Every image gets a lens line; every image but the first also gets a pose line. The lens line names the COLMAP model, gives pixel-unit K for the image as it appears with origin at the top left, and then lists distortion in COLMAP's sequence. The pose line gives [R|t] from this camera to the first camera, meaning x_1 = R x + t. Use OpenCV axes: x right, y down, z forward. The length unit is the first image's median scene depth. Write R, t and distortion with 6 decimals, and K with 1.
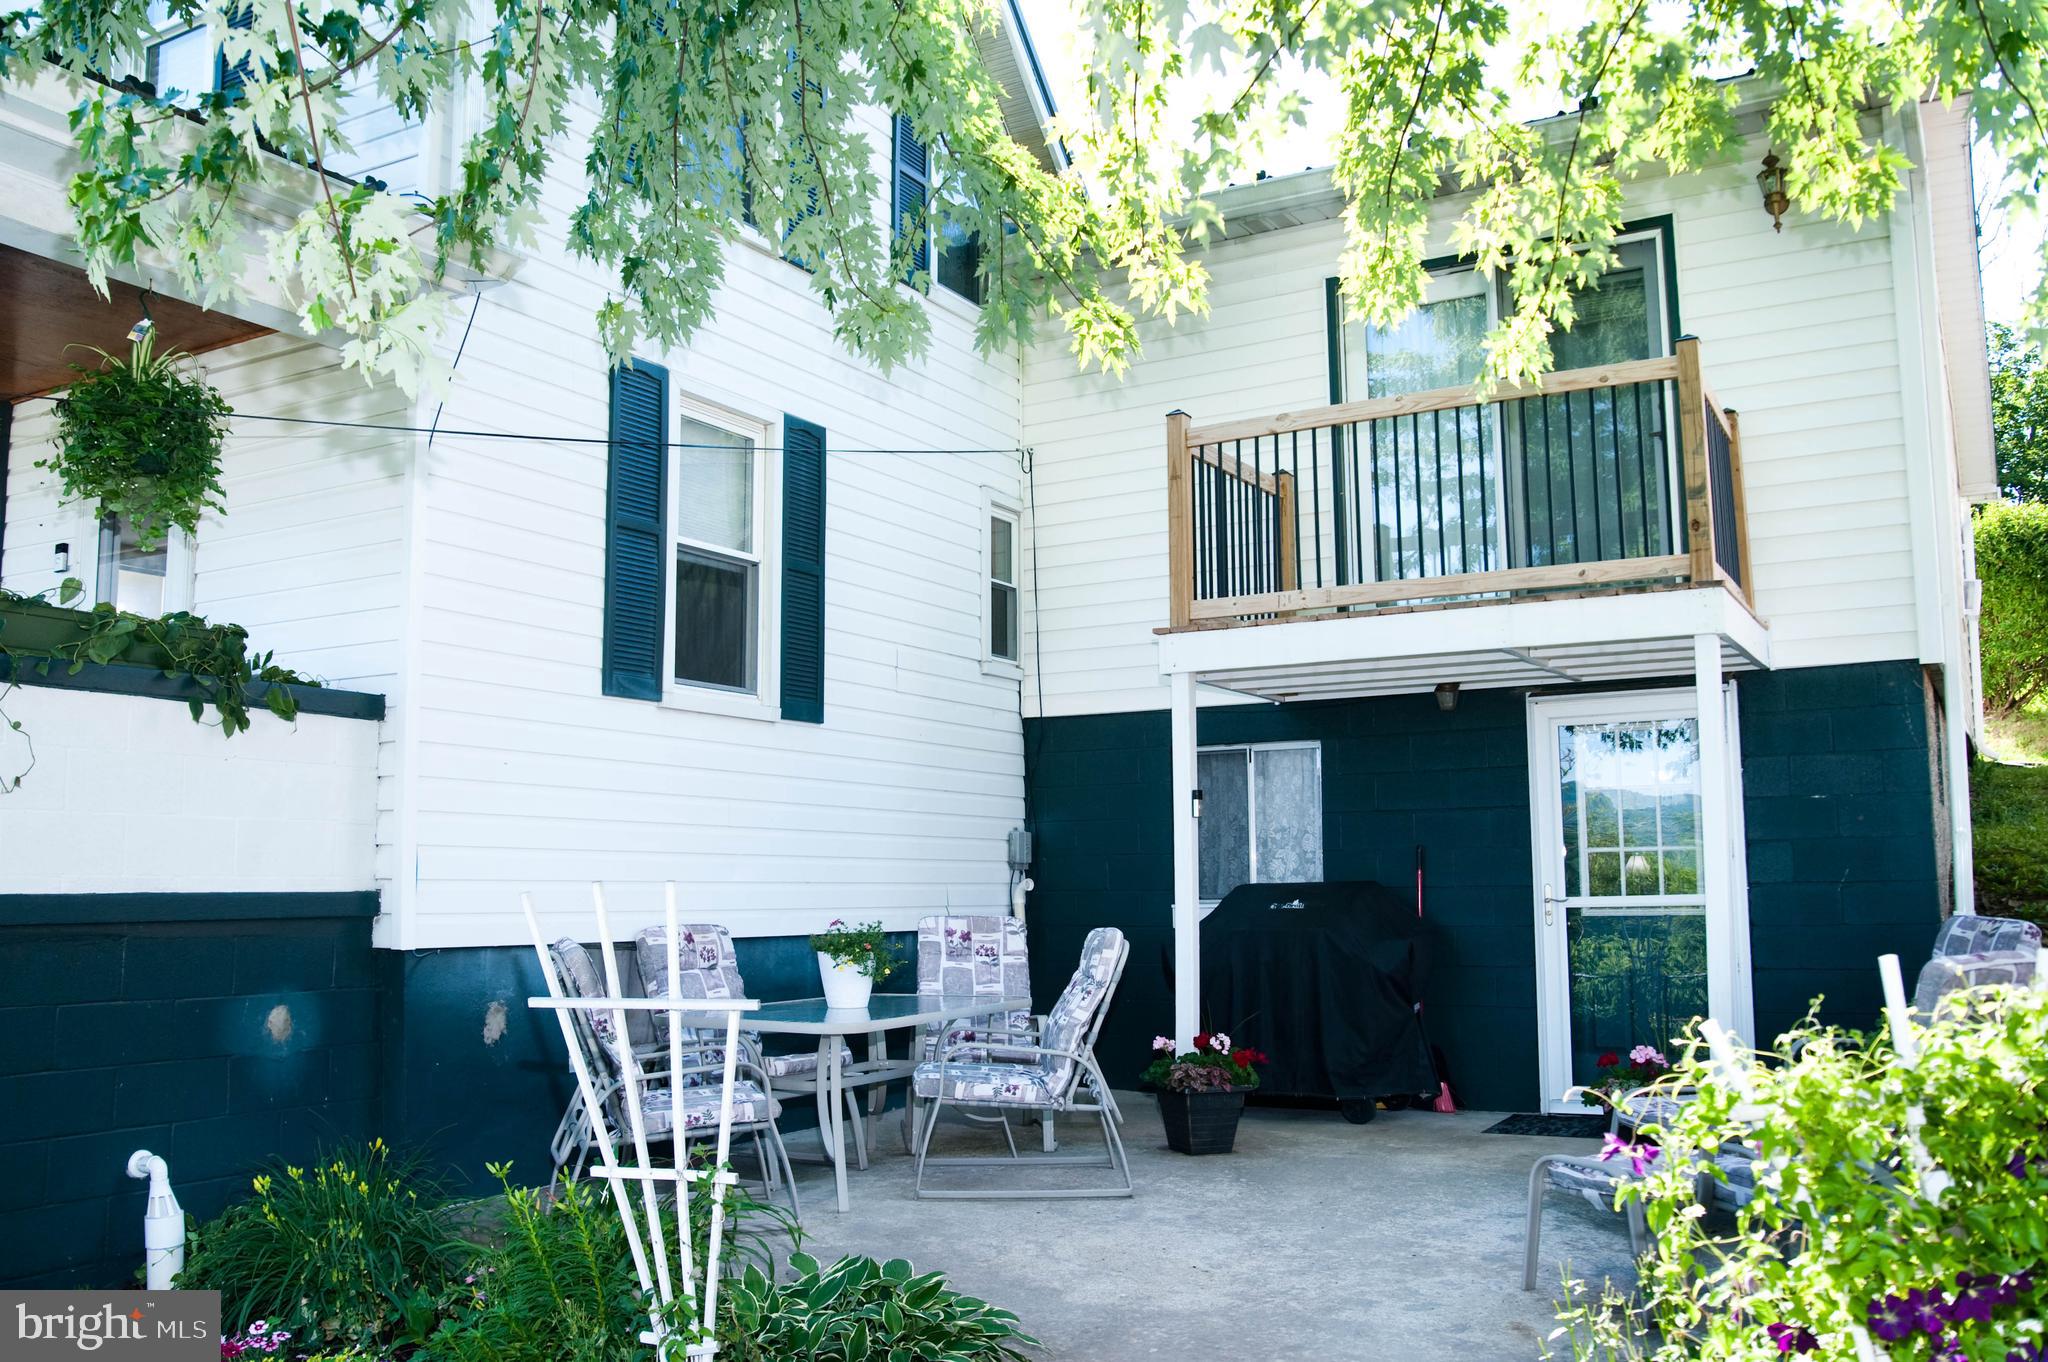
lens RADIAL K [[1783.9, 0, 1066.0], [0, 1783.9, 661.4], [0, 0, 1]] dist [-0.064865, 0.064491]
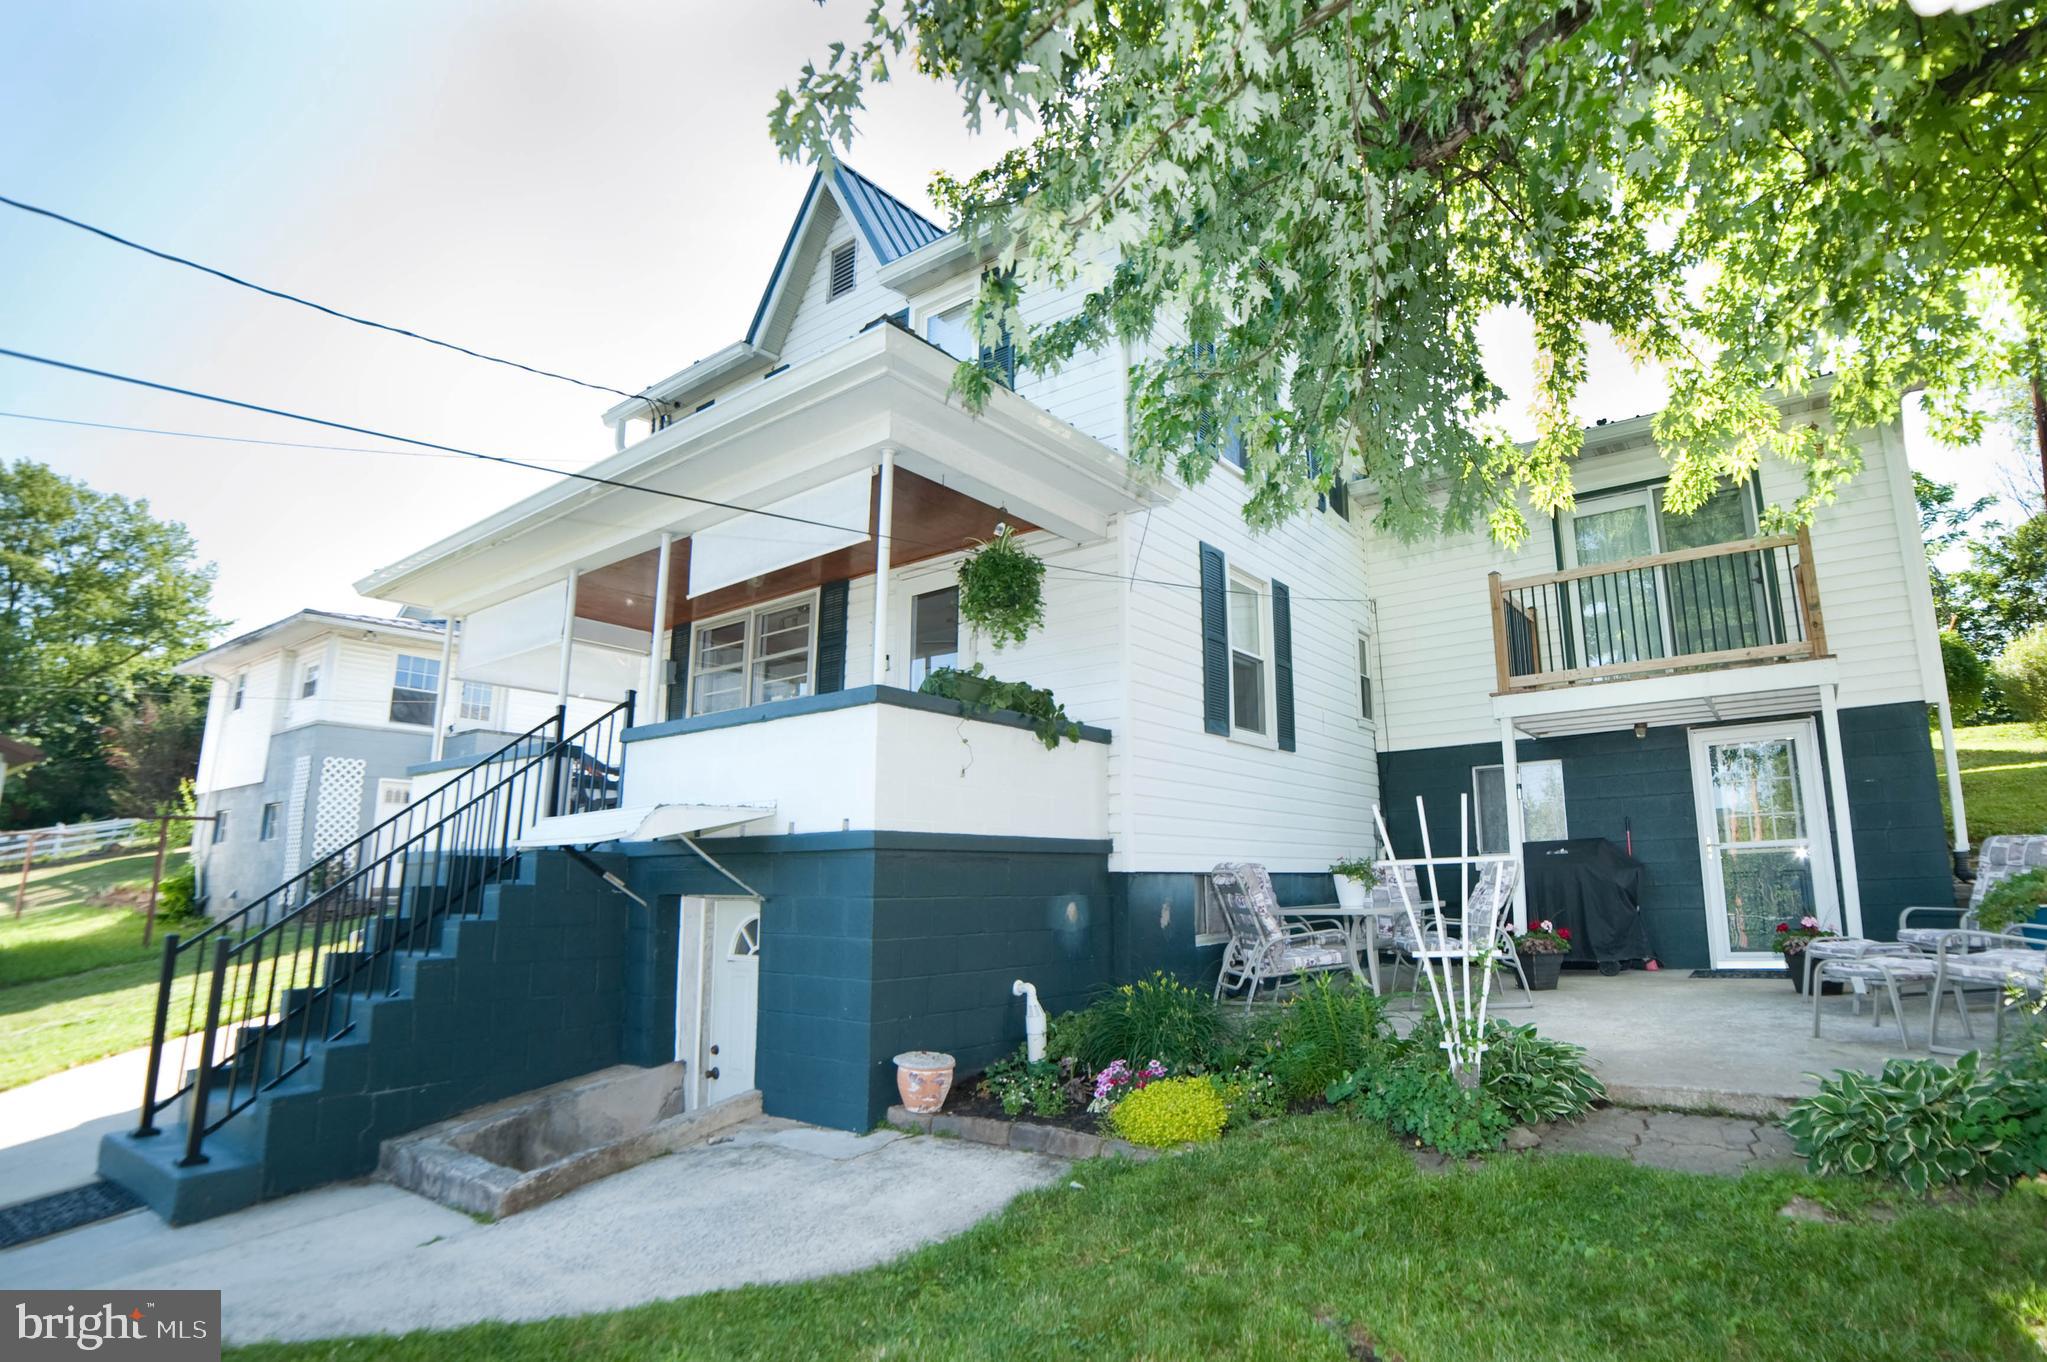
lens RADIAL K [[1071.2, 0, 1181.3], [0, 1071.2, 667.0], [0, 0, 1]] dist [-0.048072, 0.003849]
pose [[0.999555, -0.018256, -0.023575, -0.246125], [0.016313, 0.996650, -0.080146, 0.037762], [0.024959, 0.079726, 0.996504, -0.074630]]
